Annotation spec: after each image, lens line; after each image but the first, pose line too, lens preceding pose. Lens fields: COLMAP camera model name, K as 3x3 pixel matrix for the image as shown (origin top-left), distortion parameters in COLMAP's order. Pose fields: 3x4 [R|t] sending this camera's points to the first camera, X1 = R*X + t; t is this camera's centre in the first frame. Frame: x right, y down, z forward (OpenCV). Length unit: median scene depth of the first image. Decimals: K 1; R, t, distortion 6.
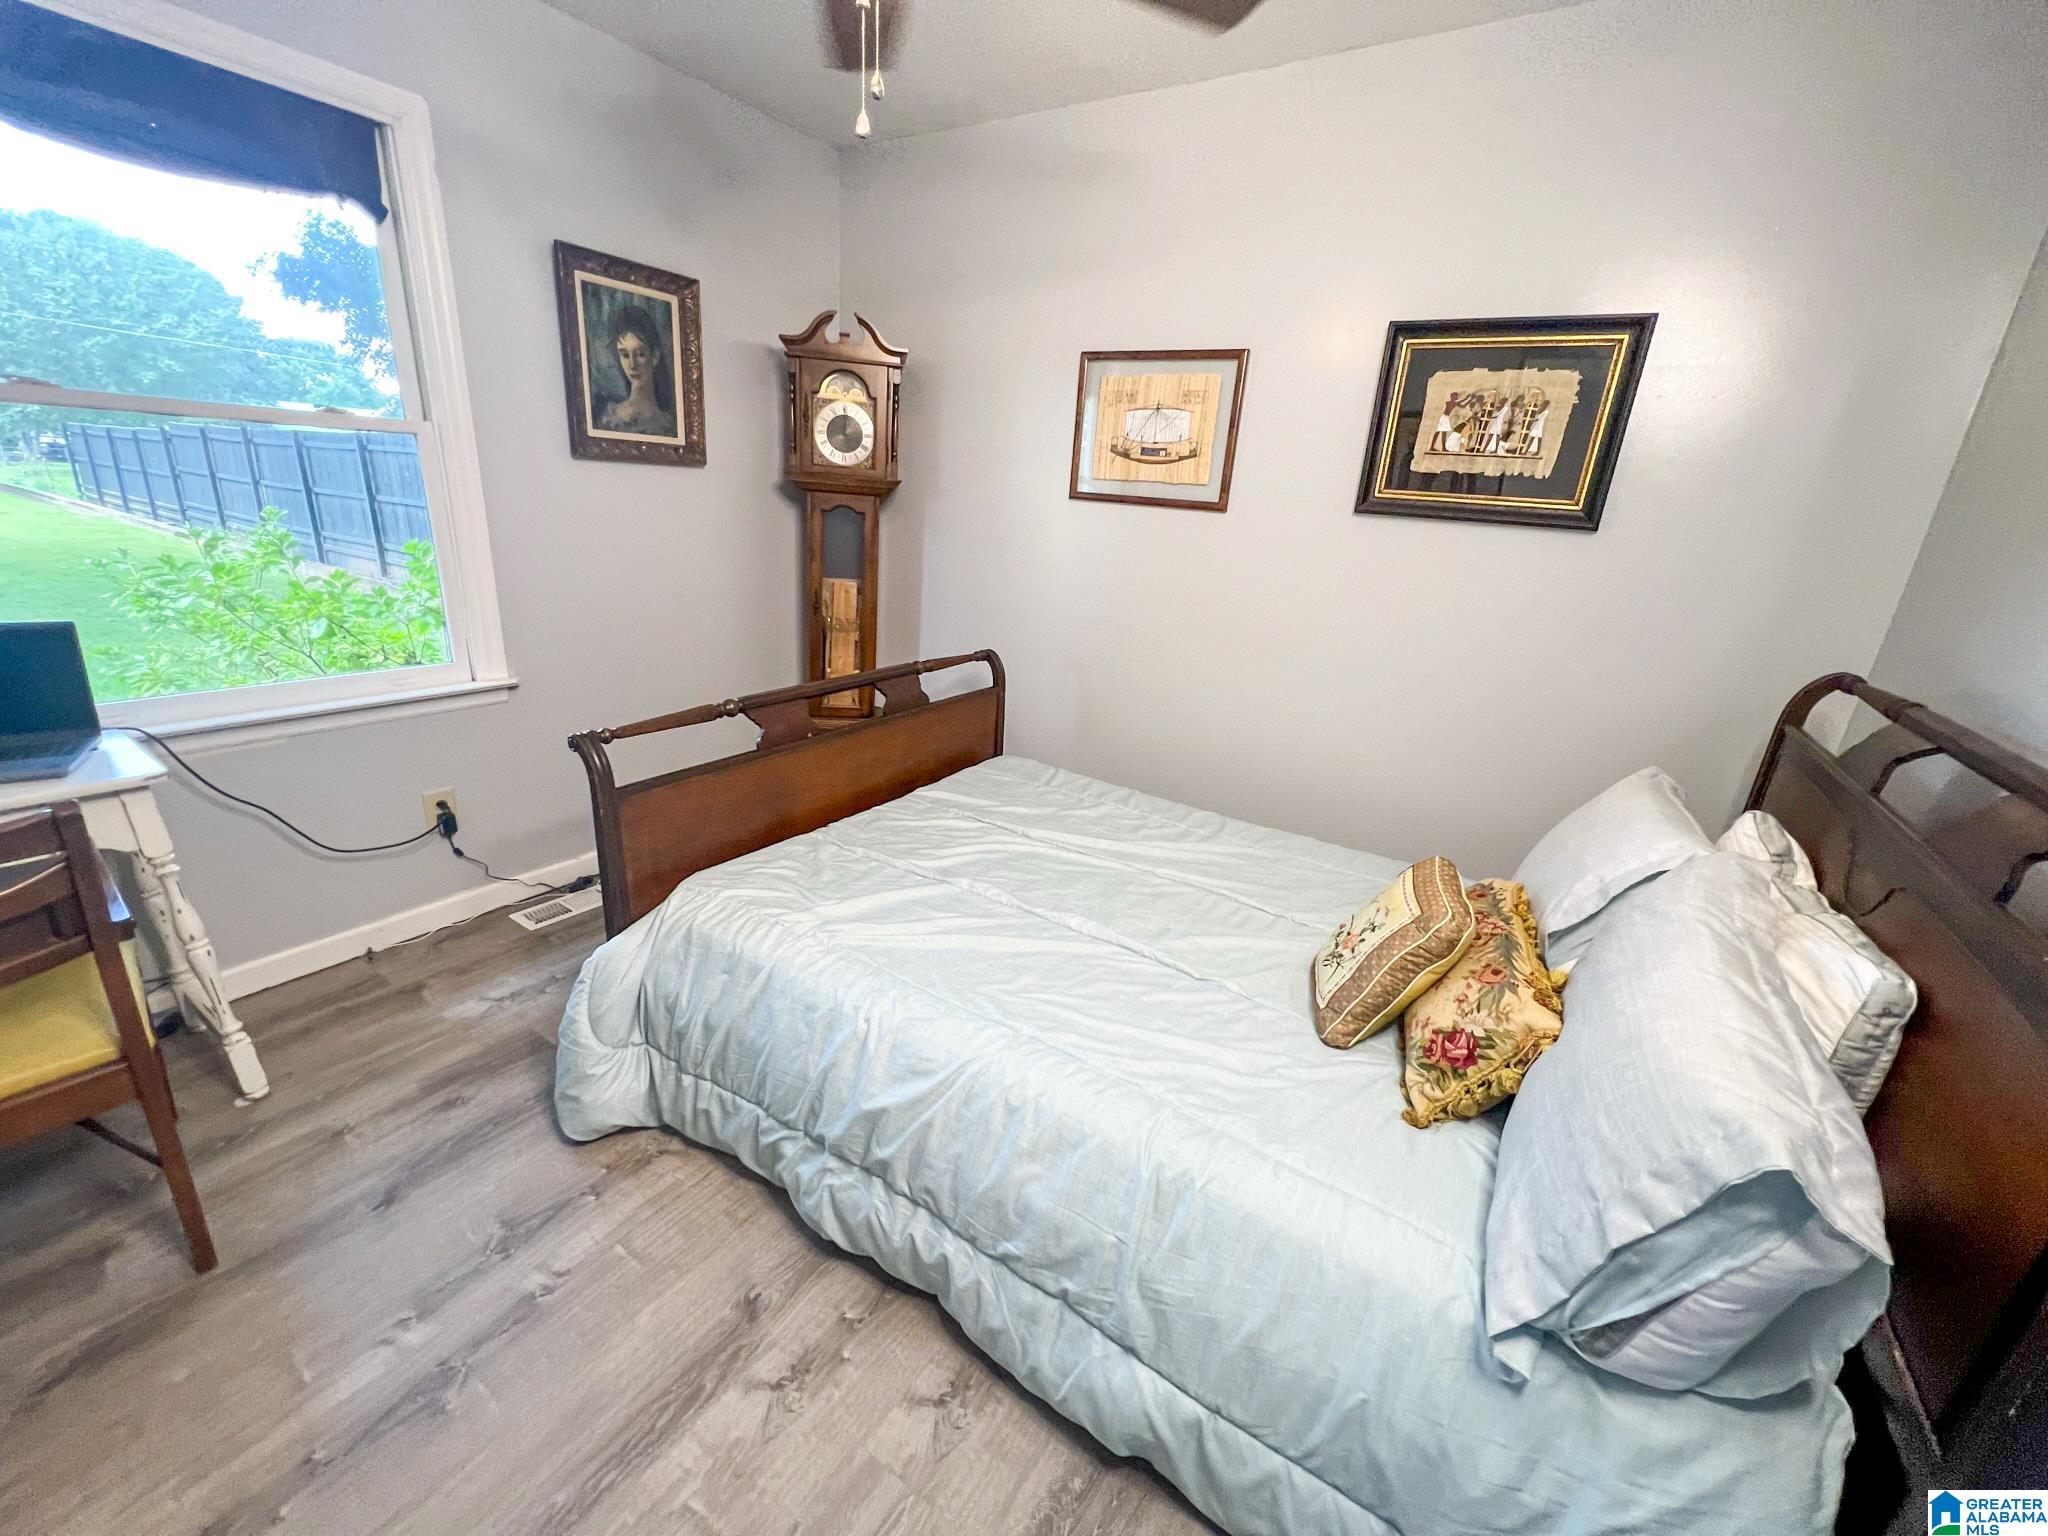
lens RADIAL K [[824.4, 0, 1029.7], [0, 824.4, 767.0], [0, 0, 1]] dist [-0.004734, 0.001686]
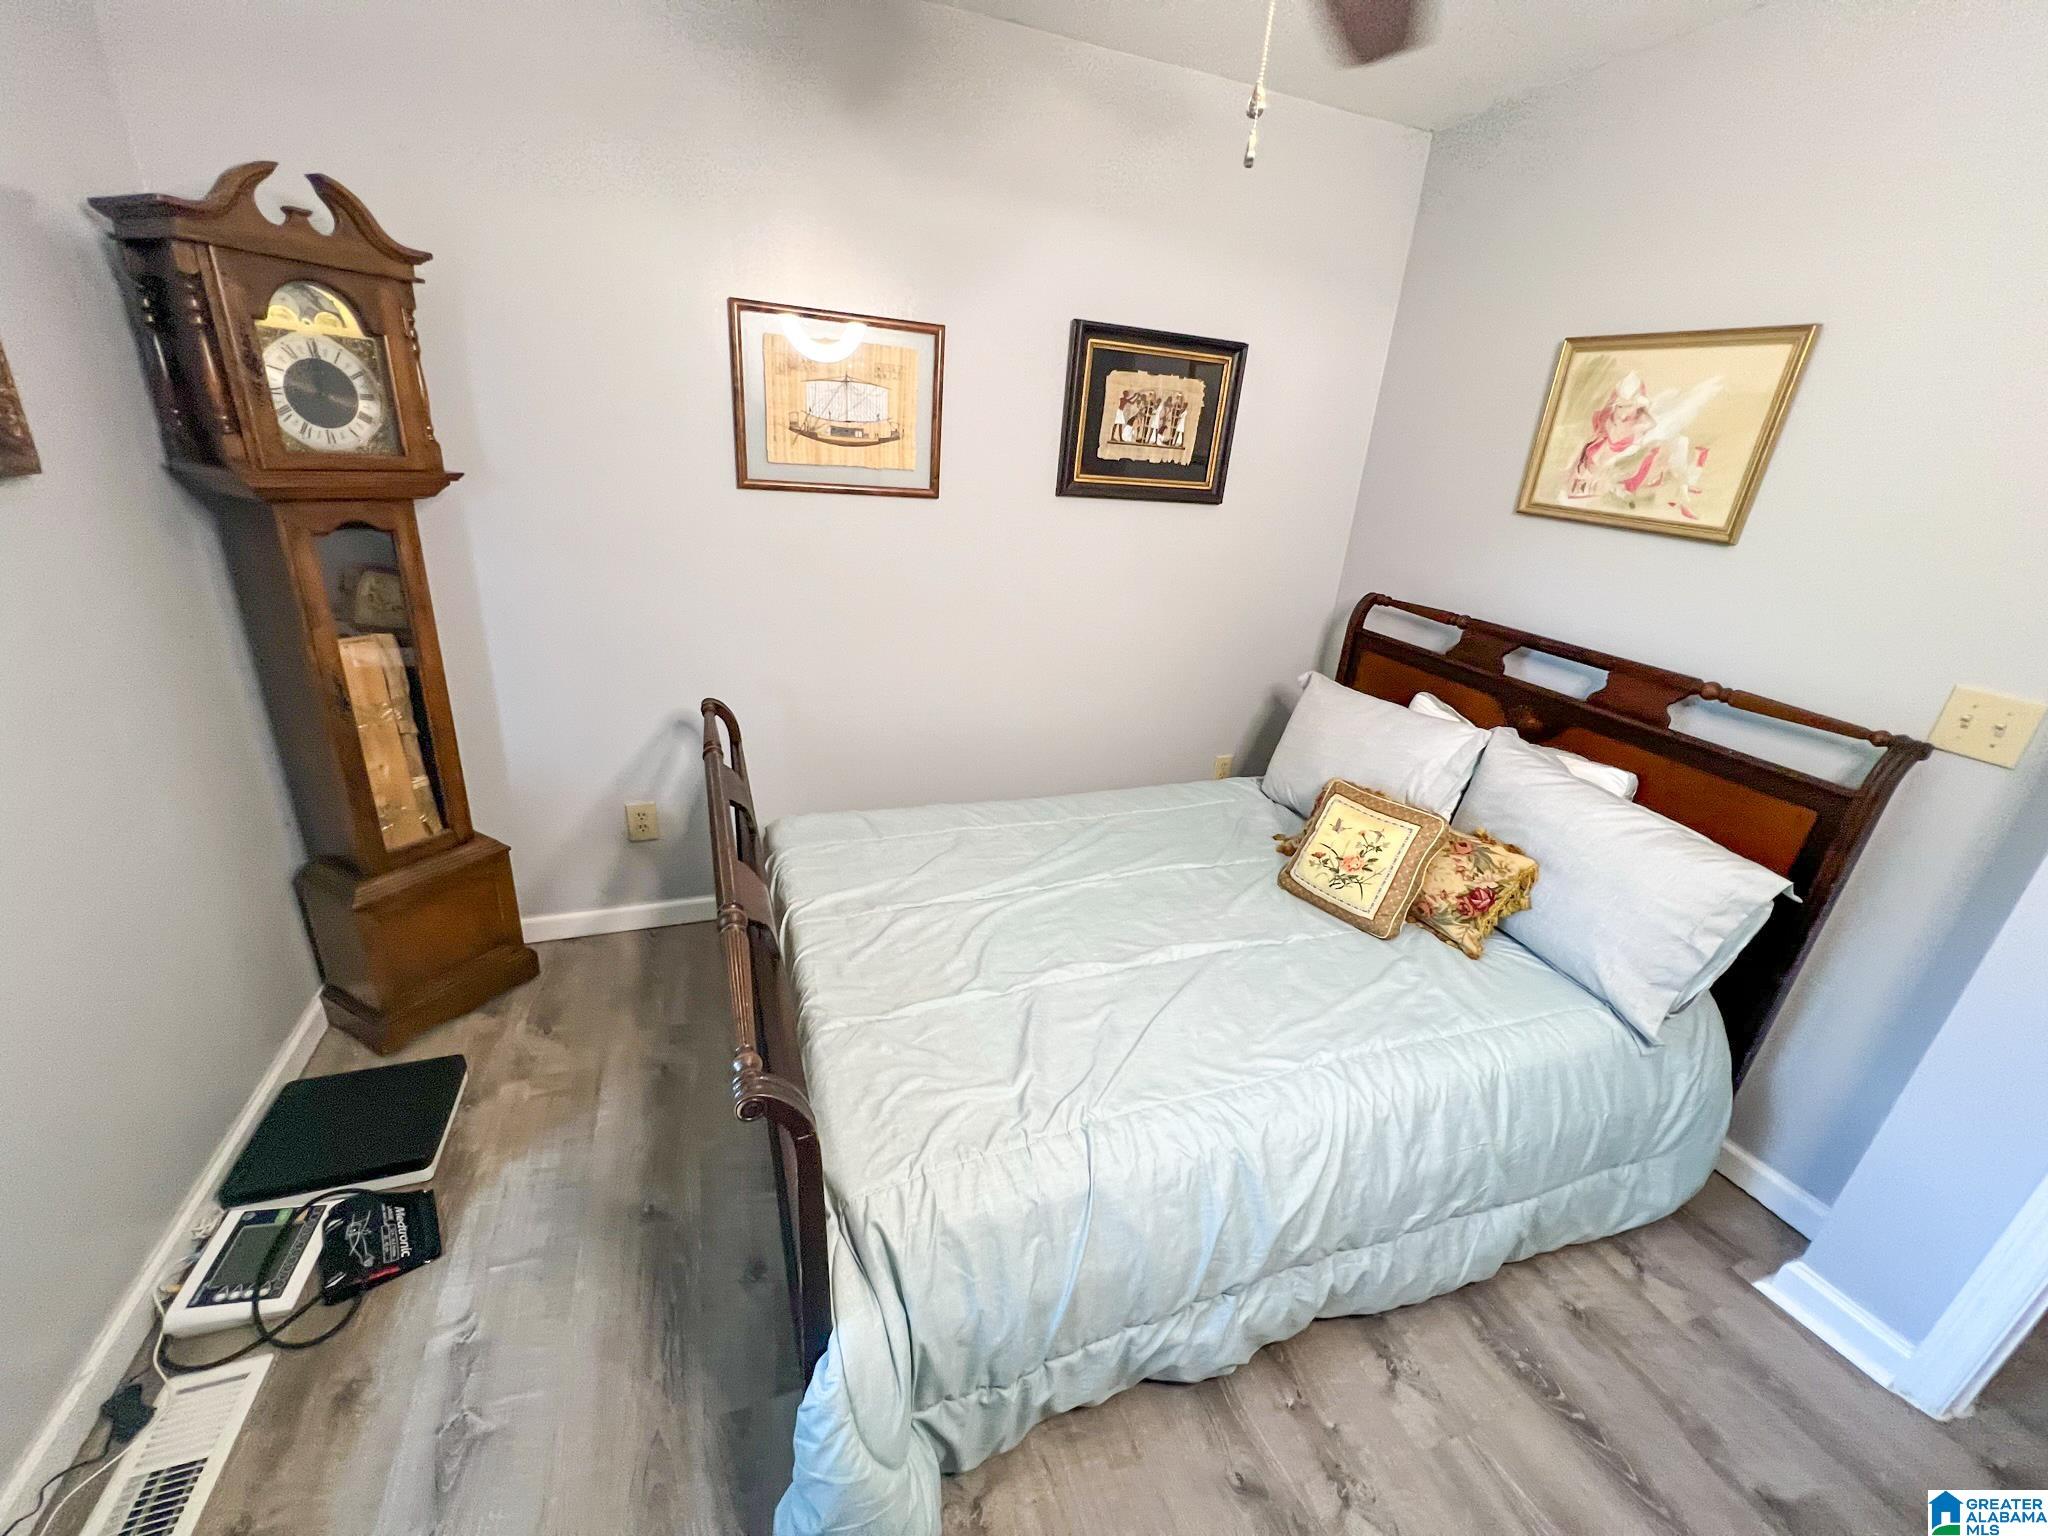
lens RADIAL K [[824.4, 0, 1024.2], [0, 824.4, 770.1], [0, 0, 1]] dist [-0.004734, 0.001686]
pose [[0.595119, -0.325715, 0.734672, -0.596461], [0.225429, 0.945139, 0.236418, -0.255446], [-0.771373, 0.024919, 0.635896, 0.384764]]
